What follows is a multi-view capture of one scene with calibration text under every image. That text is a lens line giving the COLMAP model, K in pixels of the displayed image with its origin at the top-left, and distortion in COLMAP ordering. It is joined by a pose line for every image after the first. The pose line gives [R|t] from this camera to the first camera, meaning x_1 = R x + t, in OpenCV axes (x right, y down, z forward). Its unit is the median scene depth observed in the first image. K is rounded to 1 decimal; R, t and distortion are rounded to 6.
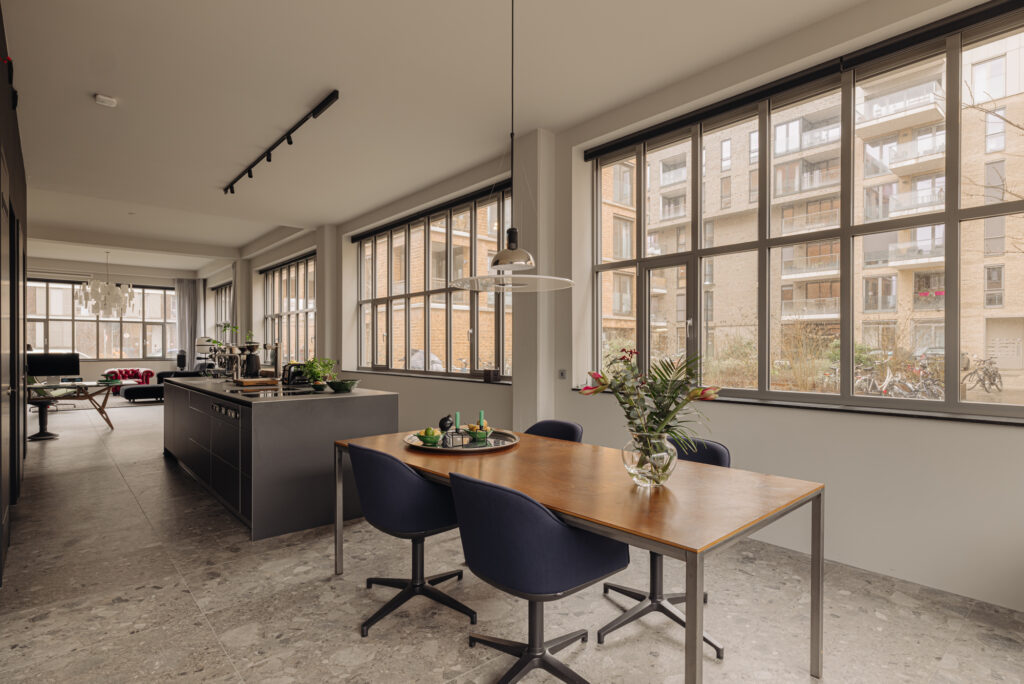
lens RADIAL K [[528.0, 0, 506.1], [0, 528.0, 350.0], [0, 0, 1]] dist [0.010164, -0.001535]
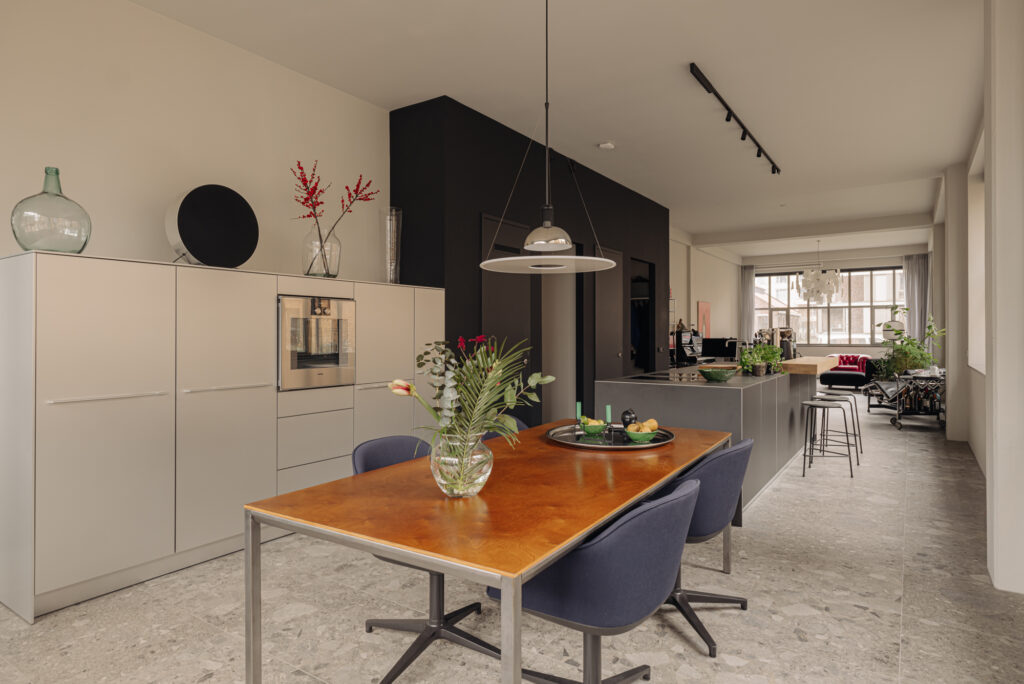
lens RADIAL K [[586.6, 0, 515.4], [0, 586.6, 333.4], [0, 0, 1]] dist [0.000876, 0.000173]
pose [[0.259330, -0.002558, -0.965785, 0.307374], [-0.000662, 0.999996, -0.002826, -0.000523], [0.965788, 0.001372, 0.259328, 0.213284]]
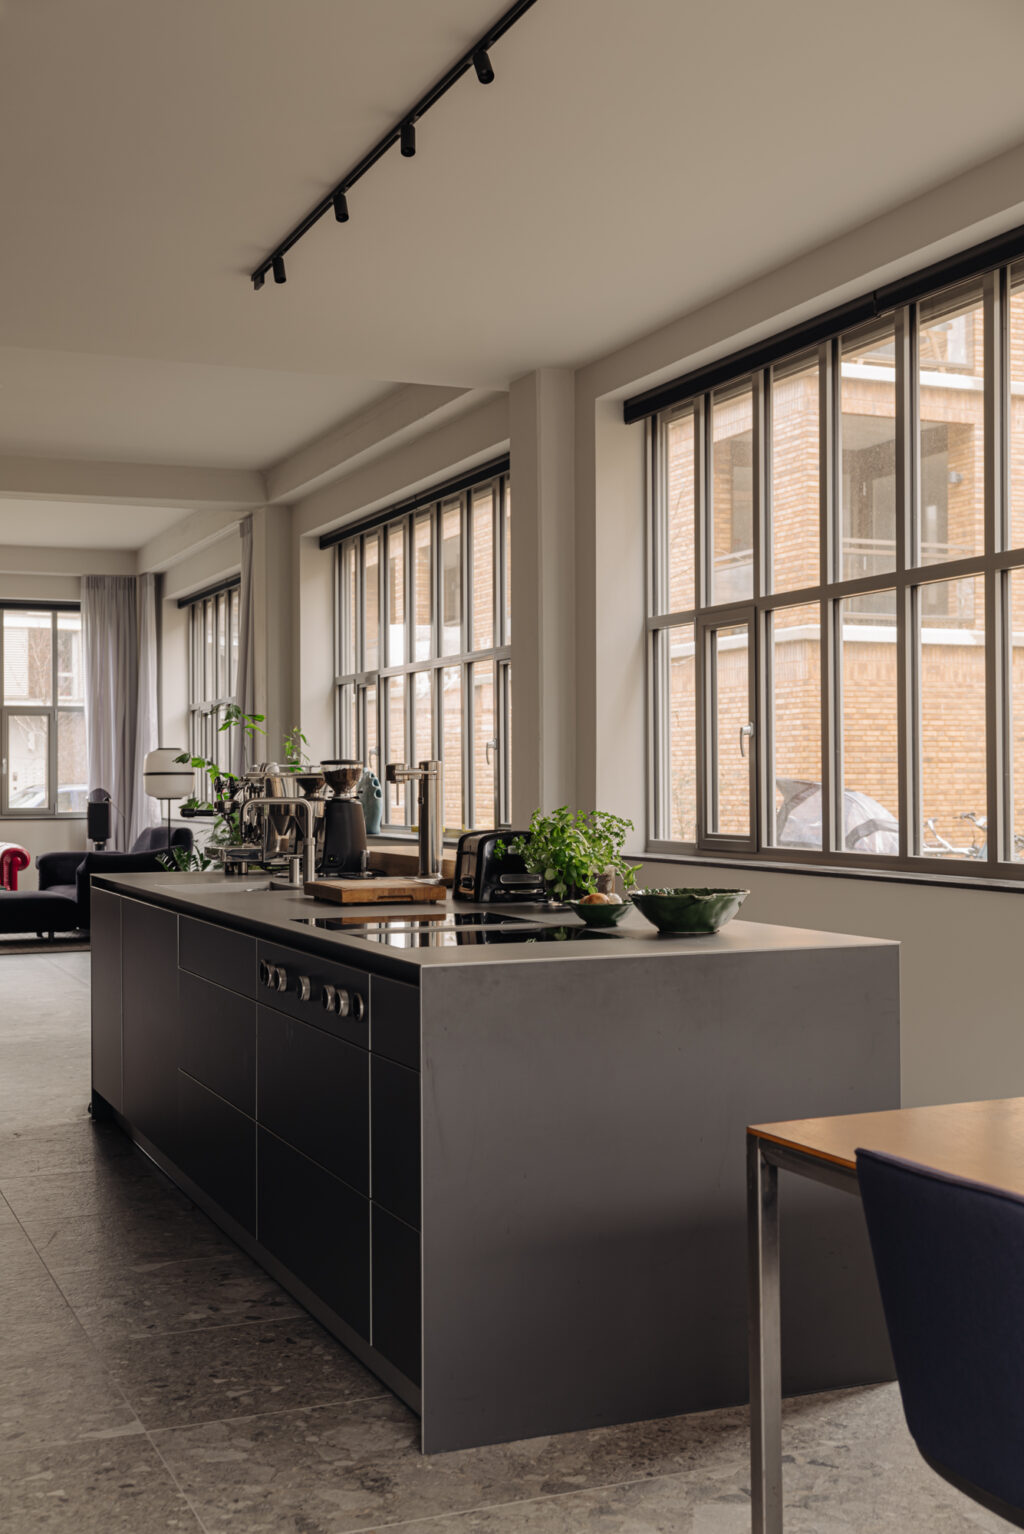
lens RADIAL K [[1744.3, 0, 511.2], [0, 1744.3, 768.8], [0, 0, 1]] dist [-0.019209, 0.000000]
pose [[0.954177, -0.007591, -0.299147, -0.064533], [0.004517, 0.999930, -0.010968, 0.001690], [0.299209, 0.009114, 0.954144, 0.051804]]
